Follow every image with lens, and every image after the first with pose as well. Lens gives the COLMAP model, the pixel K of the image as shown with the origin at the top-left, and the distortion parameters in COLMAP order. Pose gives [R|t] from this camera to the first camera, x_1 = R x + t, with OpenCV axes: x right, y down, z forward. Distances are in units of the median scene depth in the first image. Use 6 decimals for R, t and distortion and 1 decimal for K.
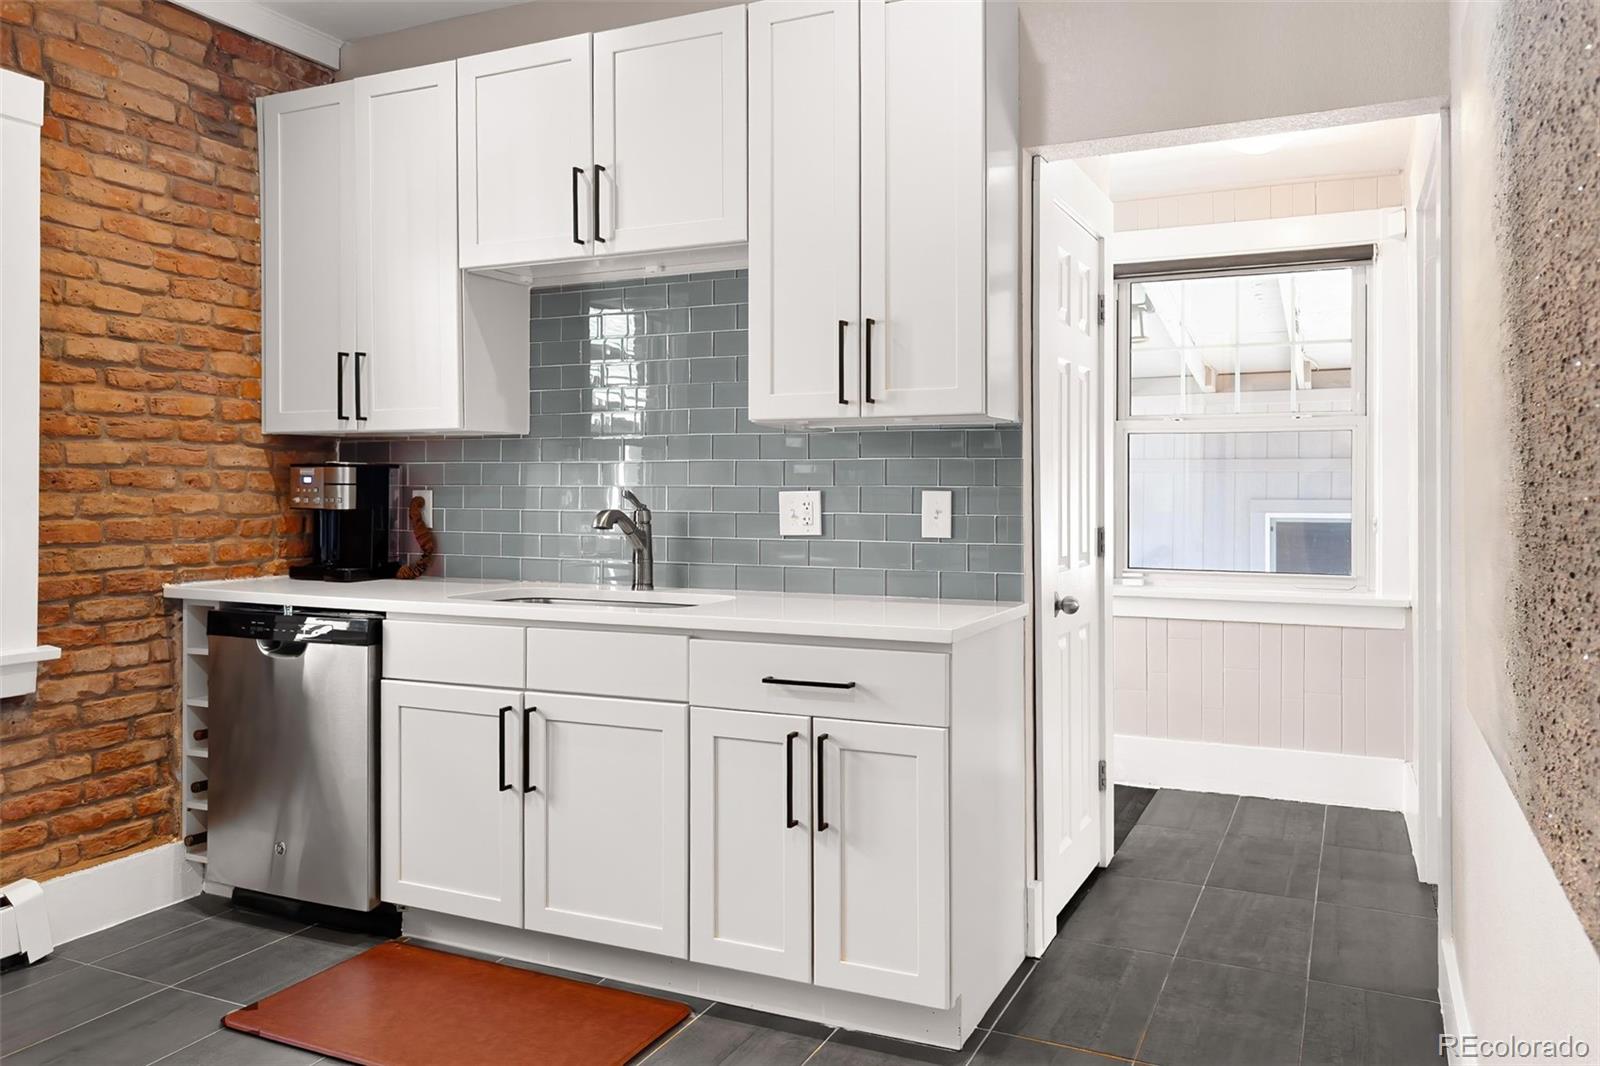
lens RADIAL K [[1195.2, 0, 813.1], [0, 1195.2, 521.7], [0, 0, 1]] dist [-0.010935, -0.064284]
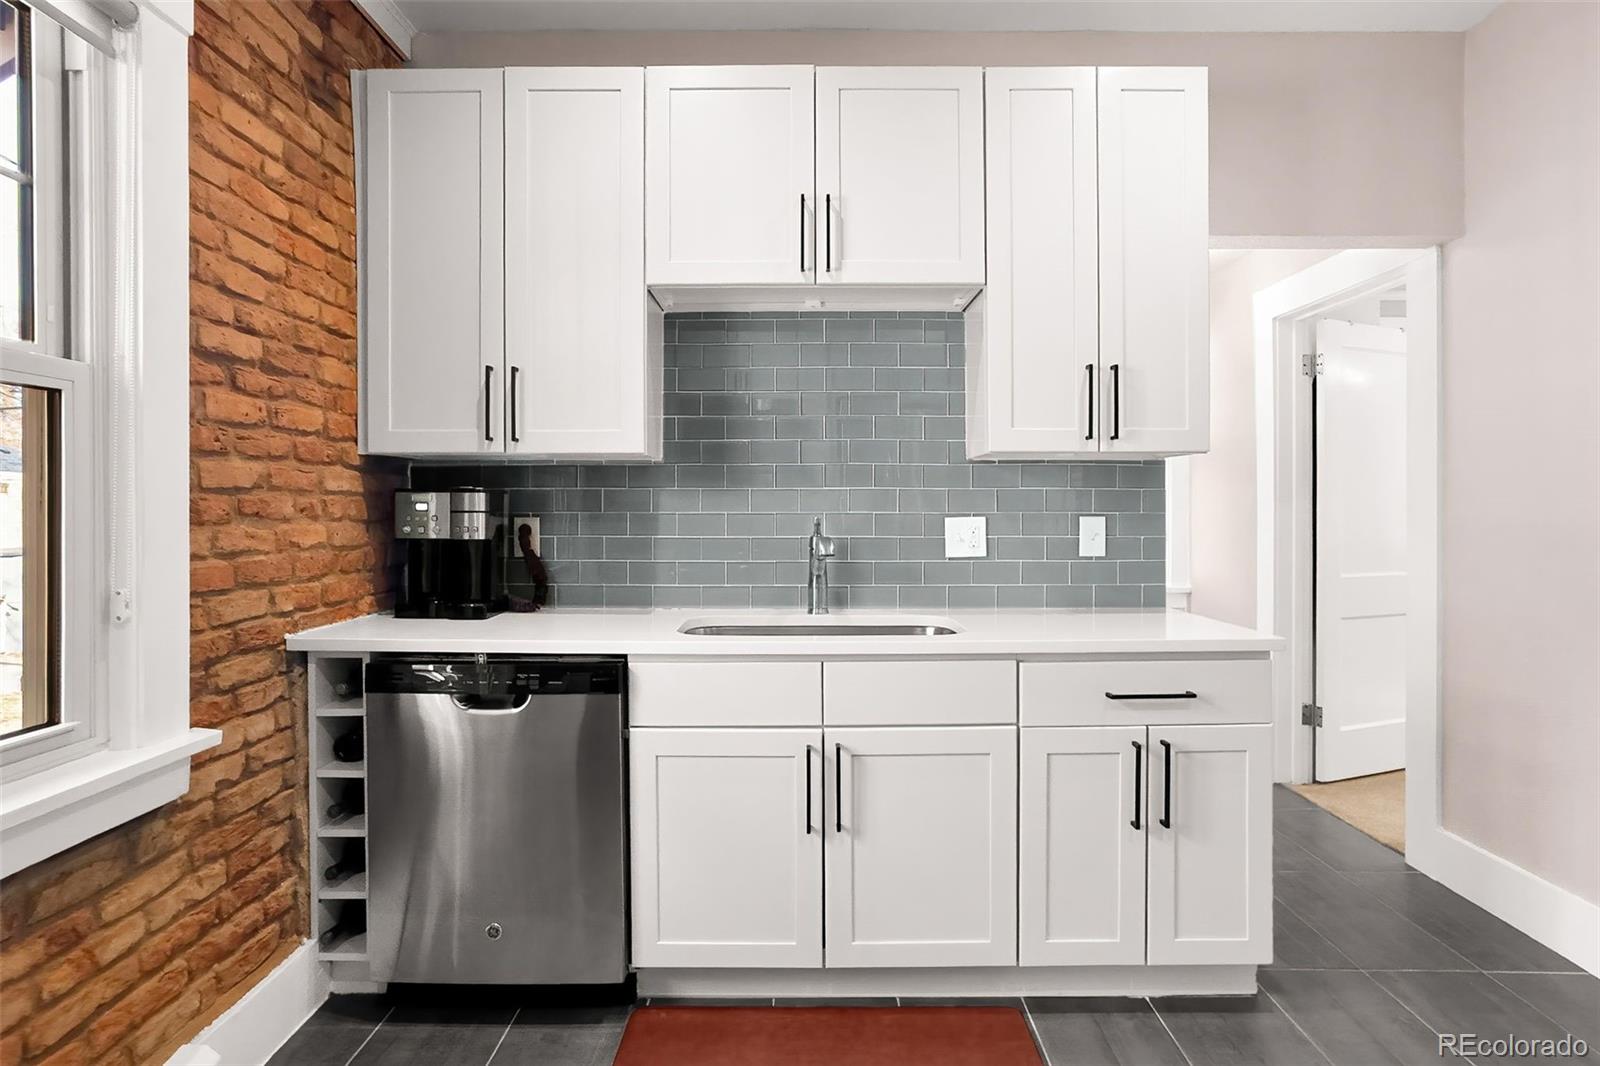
lens RADIAL K [[903.9, 0, 801.4], [0, 903.9, 532.7], [0, 0, 1]] dist [-0.060312, 0.011150]
pose [[0.909679, -0.013987, 0.415077, -0.485335], [0.012015, 0.999901, 0.007361, -0.018767], [-0.415139, -0.001709, 0.909757, 0.297619]]
